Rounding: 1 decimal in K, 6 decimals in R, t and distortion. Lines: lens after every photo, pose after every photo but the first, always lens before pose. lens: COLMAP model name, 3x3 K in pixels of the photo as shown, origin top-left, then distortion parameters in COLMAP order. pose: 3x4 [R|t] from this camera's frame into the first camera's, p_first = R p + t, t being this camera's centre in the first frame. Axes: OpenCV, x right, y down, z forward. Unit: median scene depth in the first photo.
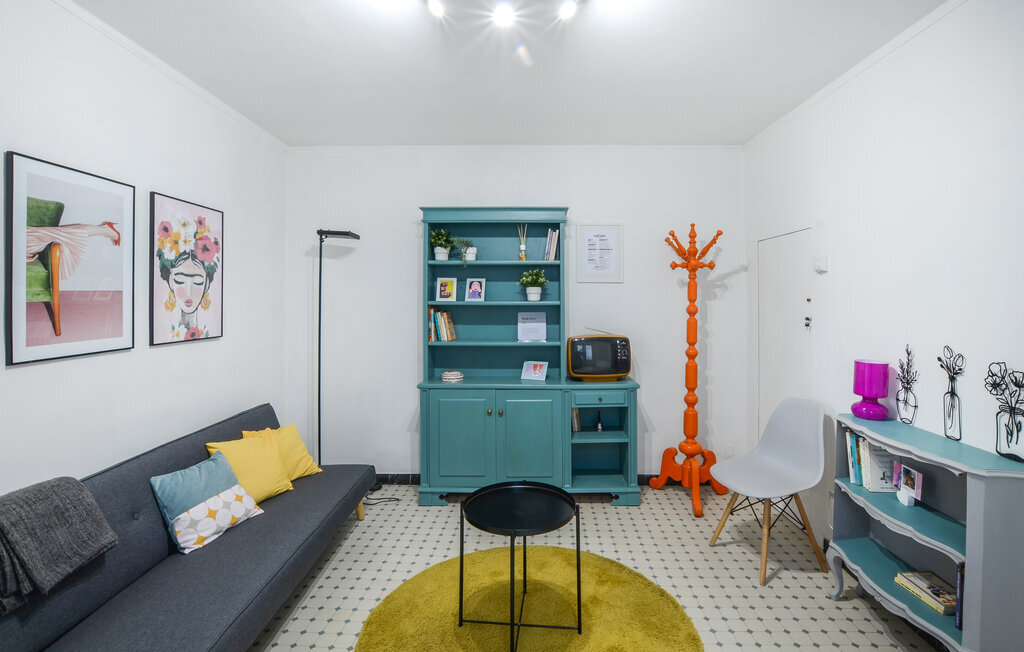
lens RADIAL K [[458.4, 0, 526.8], [0, 458.4, 306.1], [0, 0, 1]] dist [-0.039845, 0.007138]
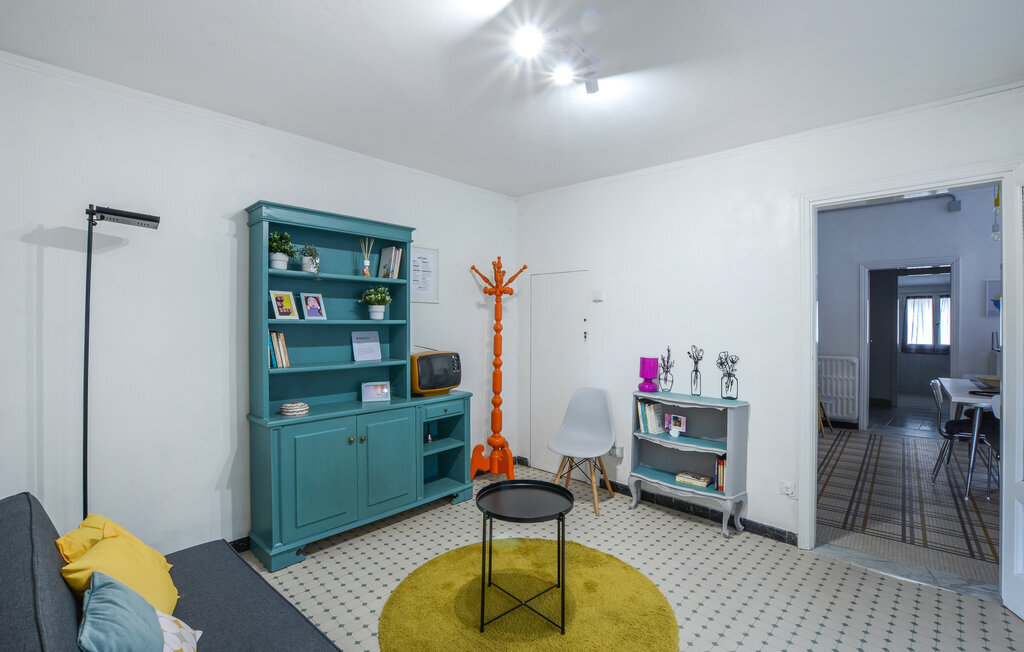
lens RADIAL K [[458.4, 0, 507.6], [0, 458.4, 332.0], [0, 0, 1]] dist [-0.039845, 0.007138]
pose [[0.680919, -0.014323, 0.732219, -0.514028], [0.003366, 0.999859, 0.016428, 0.000137], [-0.732351, -0.008721, 0.680872, 0.147496]]
